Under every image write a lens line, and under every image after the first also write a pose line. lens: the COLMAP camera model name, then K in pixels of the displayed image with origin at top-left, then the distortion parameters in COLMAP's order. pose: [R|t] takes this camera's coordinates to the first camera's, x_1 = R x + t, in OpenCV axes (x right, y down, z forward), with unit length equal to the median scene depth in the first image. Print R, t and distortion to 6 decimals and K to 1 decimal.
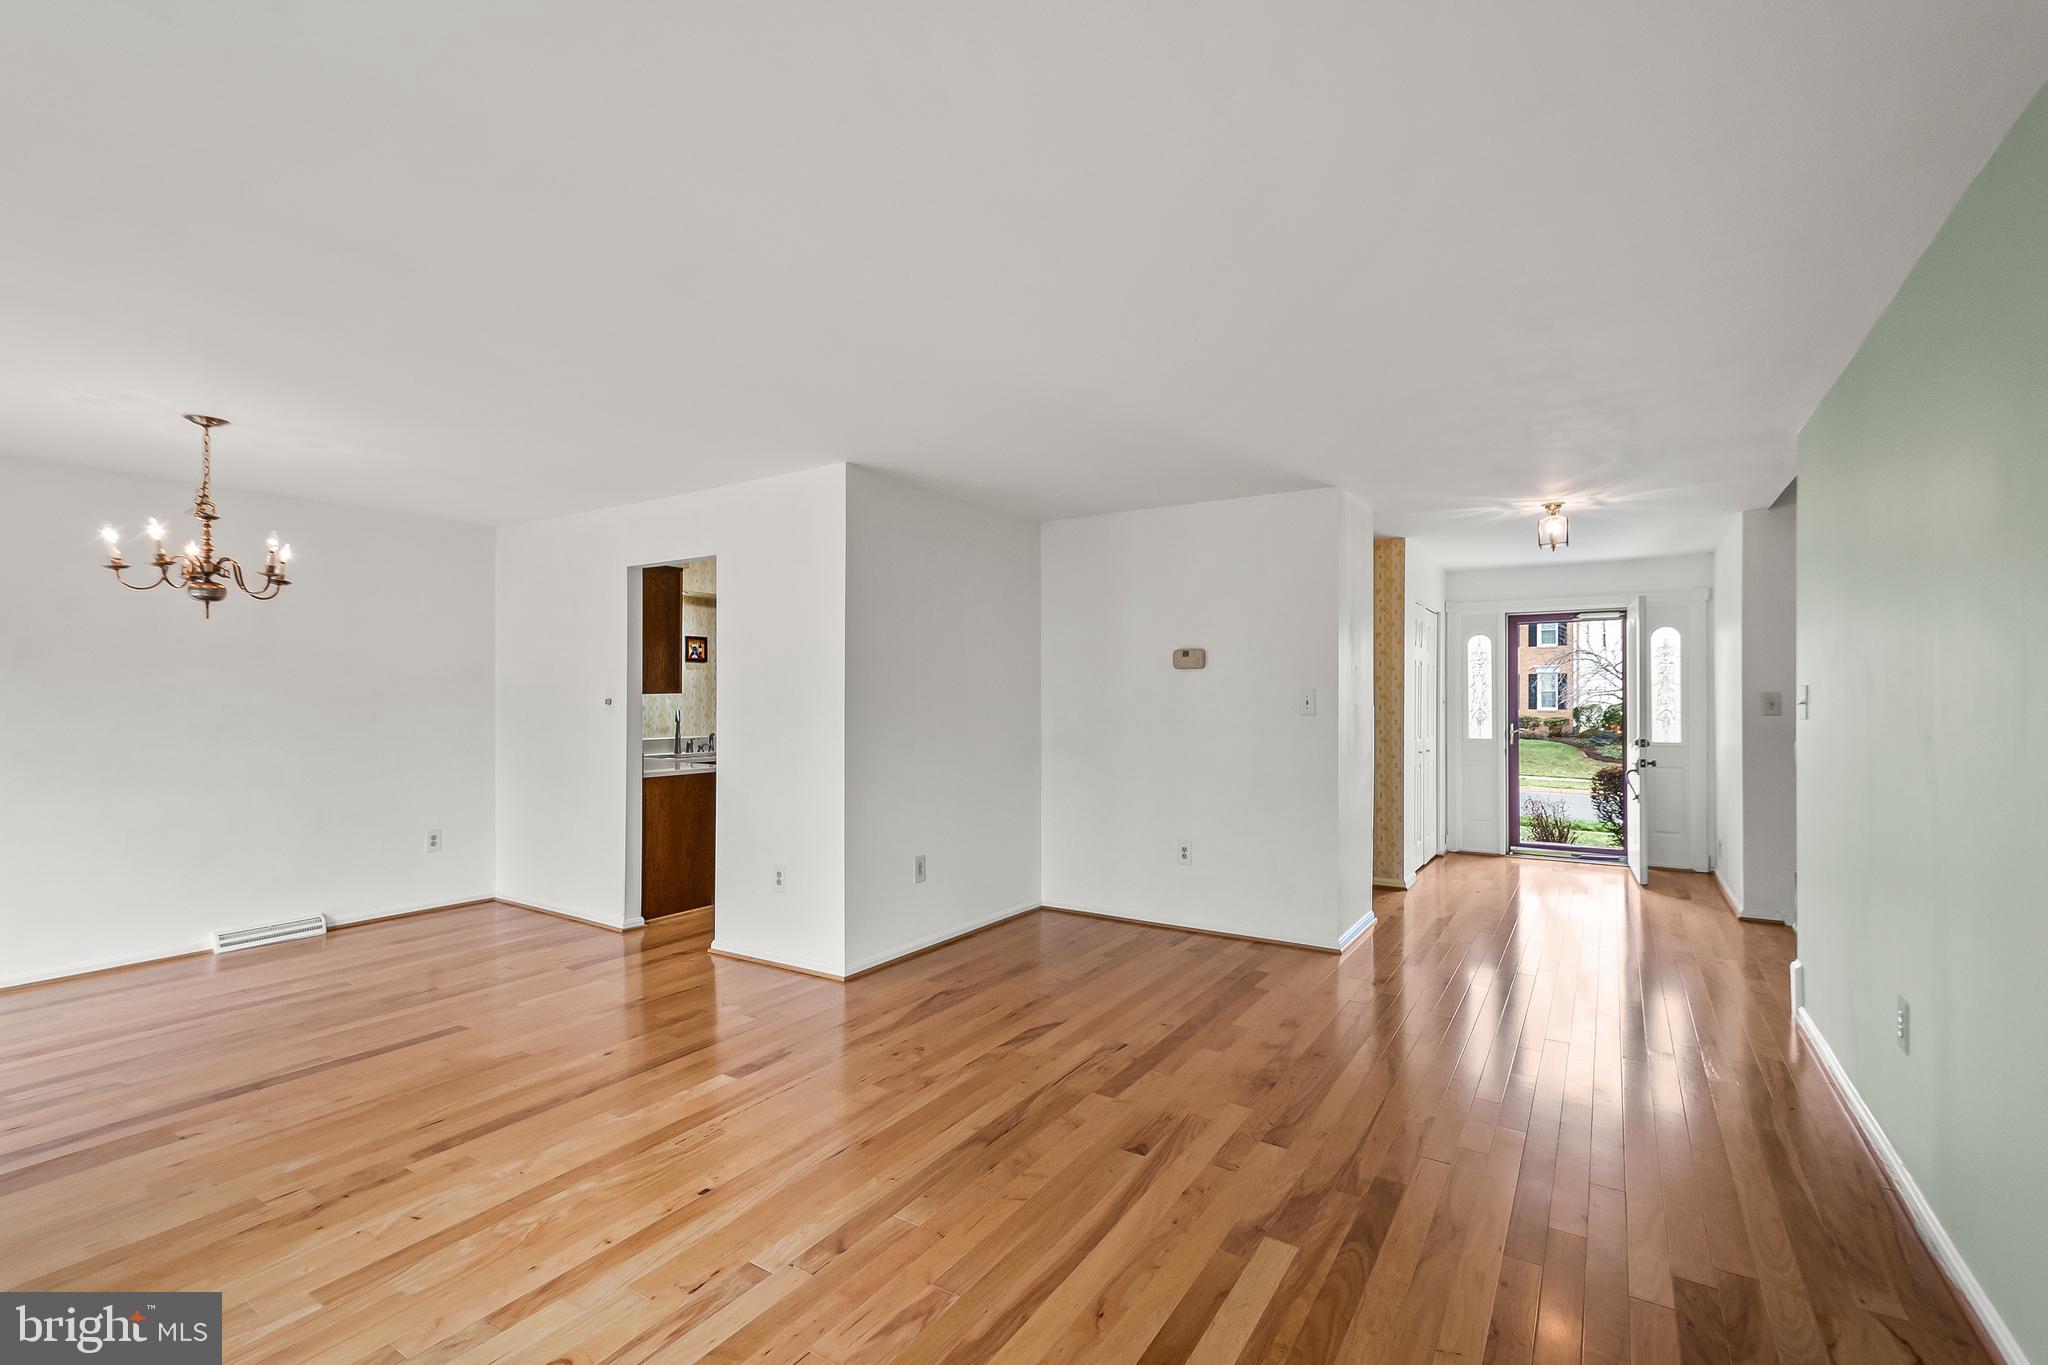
lens RADIAL K [[903.3, 0, 1067.3], [0, 903.3, 697.1], [0, 0, 1]] dist [0.008060, -0.001763]
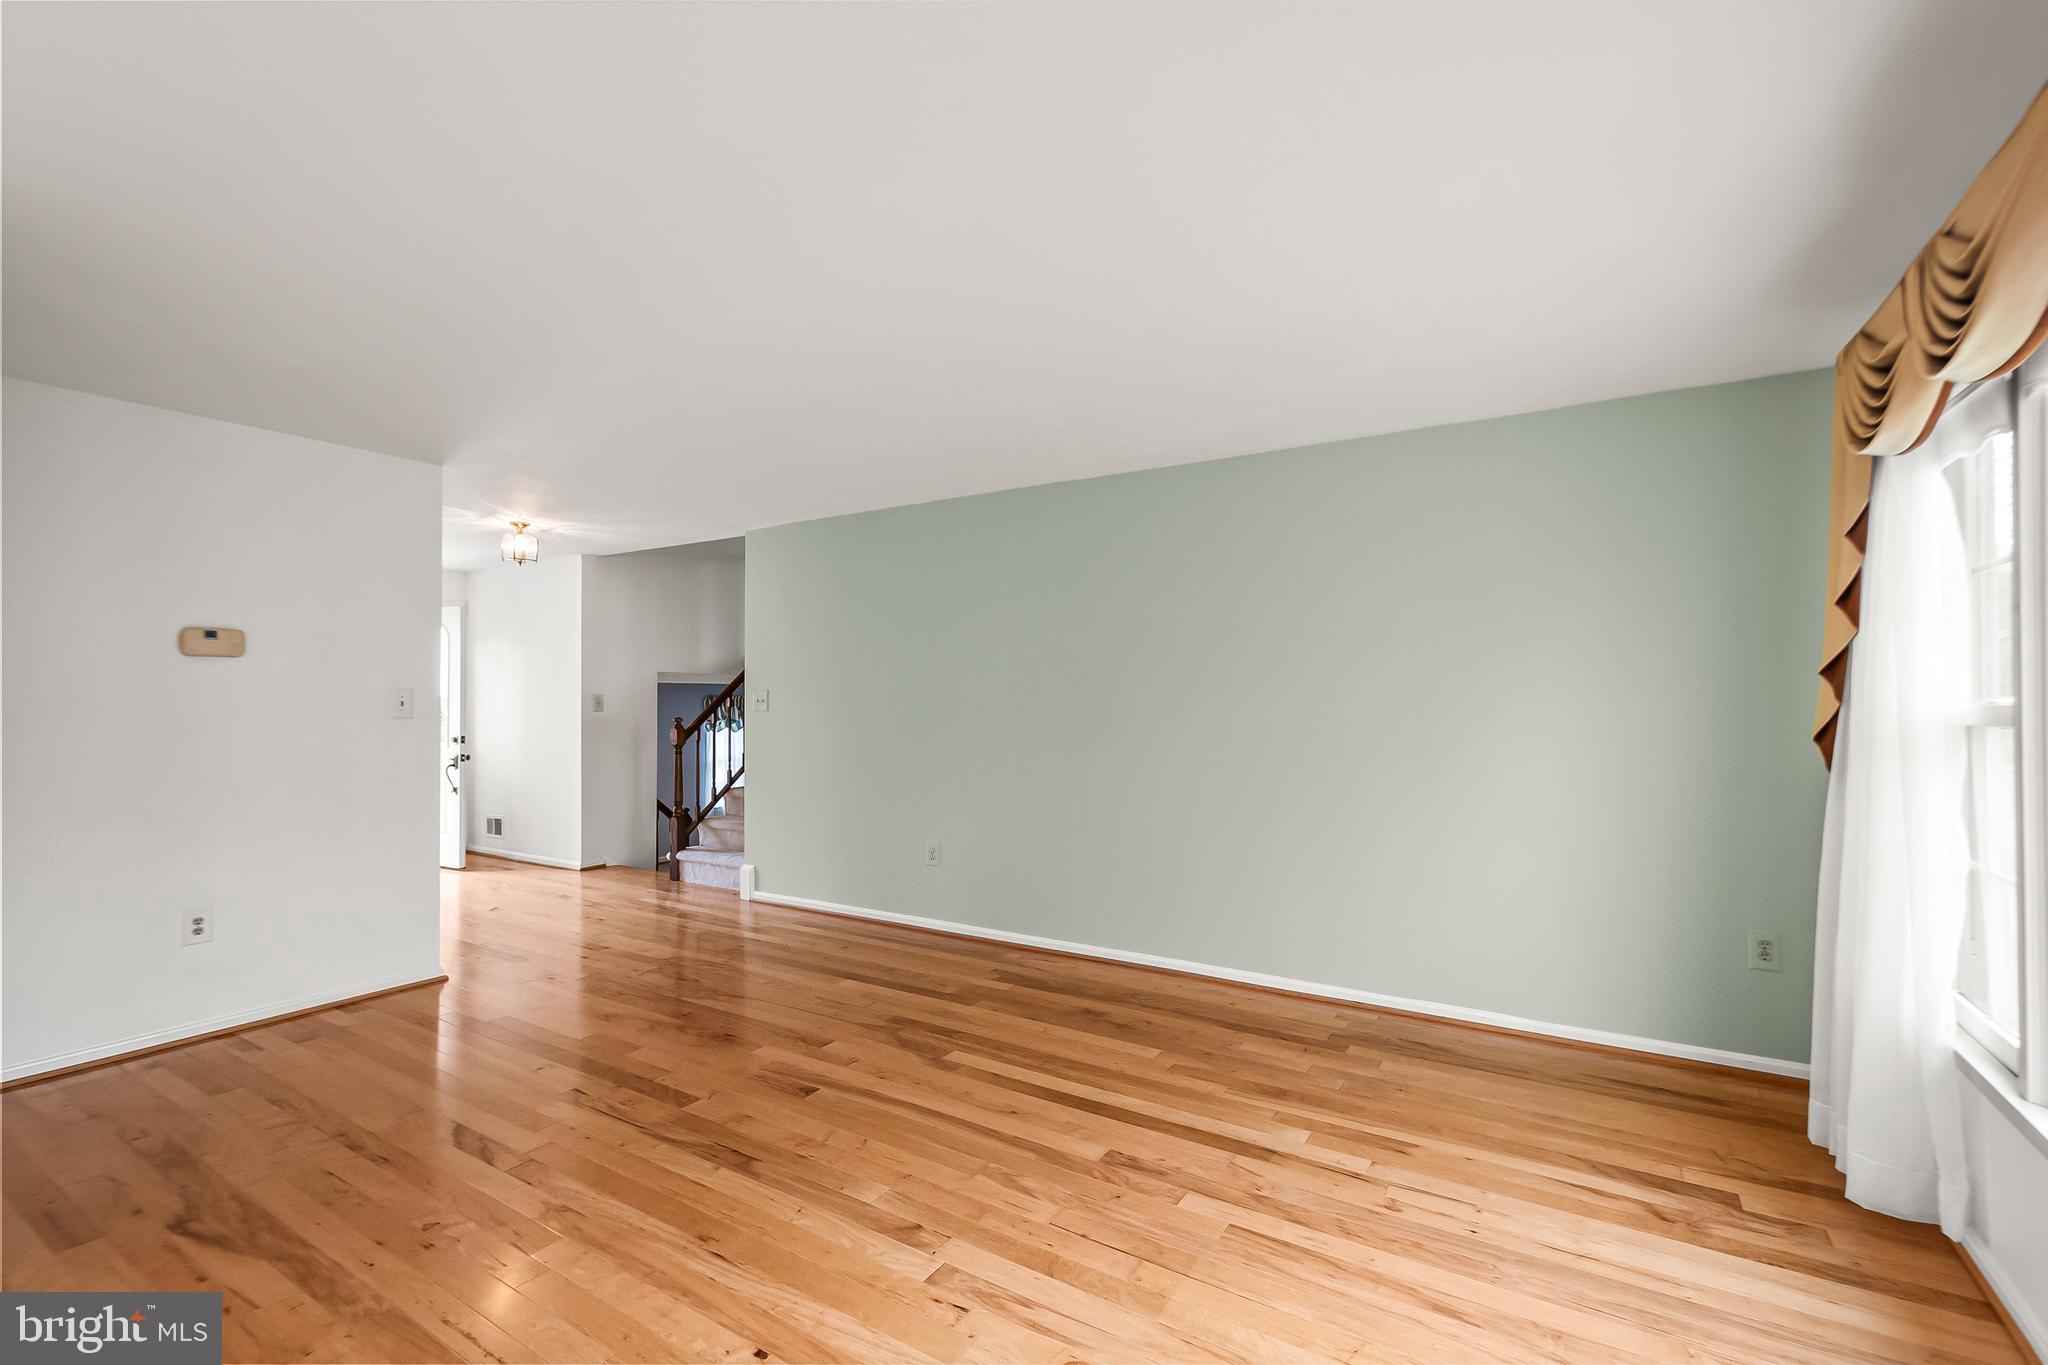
lens RADIAL K [[903.3, 0, 1029.1], [0, 903.3, 683.3], [0, 0, 1]] dist [0.008060, -0.001763]
pose [[0.001840, 0.013831, 0.999903, -0.916478], [0.002010, 0.999902, -0.013835, -0.000375], [-0.999996, 0.002035, 0.001812, 0.611561]]
